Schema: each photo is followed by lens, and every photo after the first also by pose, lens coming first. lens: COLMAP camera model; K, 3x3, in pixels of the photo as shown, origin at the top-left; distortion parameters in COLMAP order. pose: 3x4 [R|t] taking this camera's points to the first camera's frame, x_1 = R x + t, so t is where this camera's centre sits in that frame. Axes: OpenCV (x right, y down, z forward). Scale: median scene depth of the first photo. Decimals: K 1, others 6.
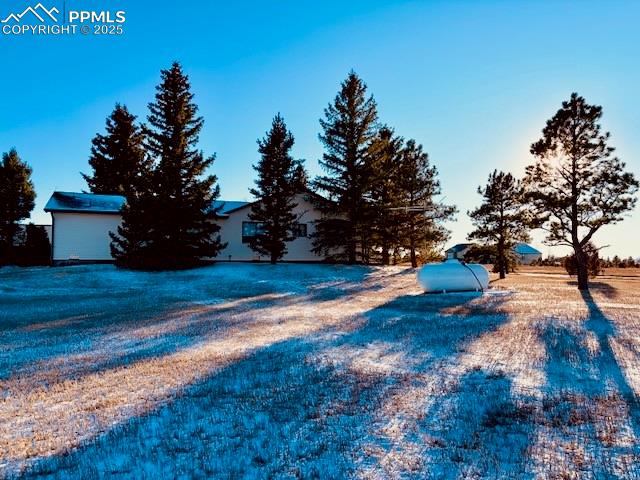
lens RADIAL K [[484.4, 0, 320.7], [0, 484.4, 242.3], [0, 0, 1]] dist [0.046240, -0.000915]
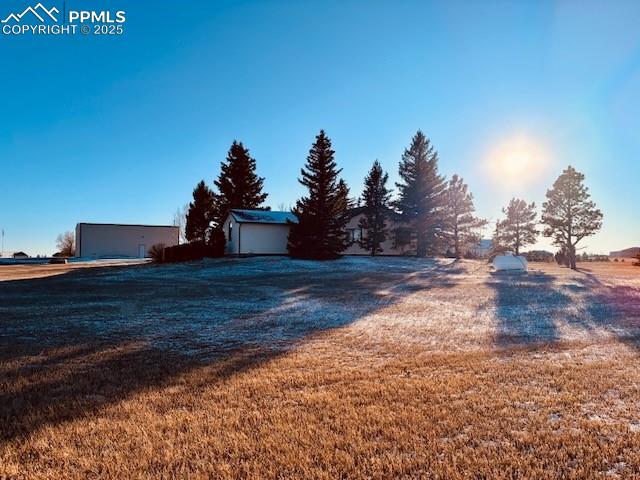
lens RADIAL K [[484.4, 0, 319.4], [0, 484.4, 237.7], [0, 0, 1]] dist [0.046240, -0.000915]
pose [[0.997890, 0.004939, 0.064735, -0.419926], [-0.005051, 0.999986, 0.001574, -0.019721], [-0.064727, -0.001898, 0.997901, -0.608156]]
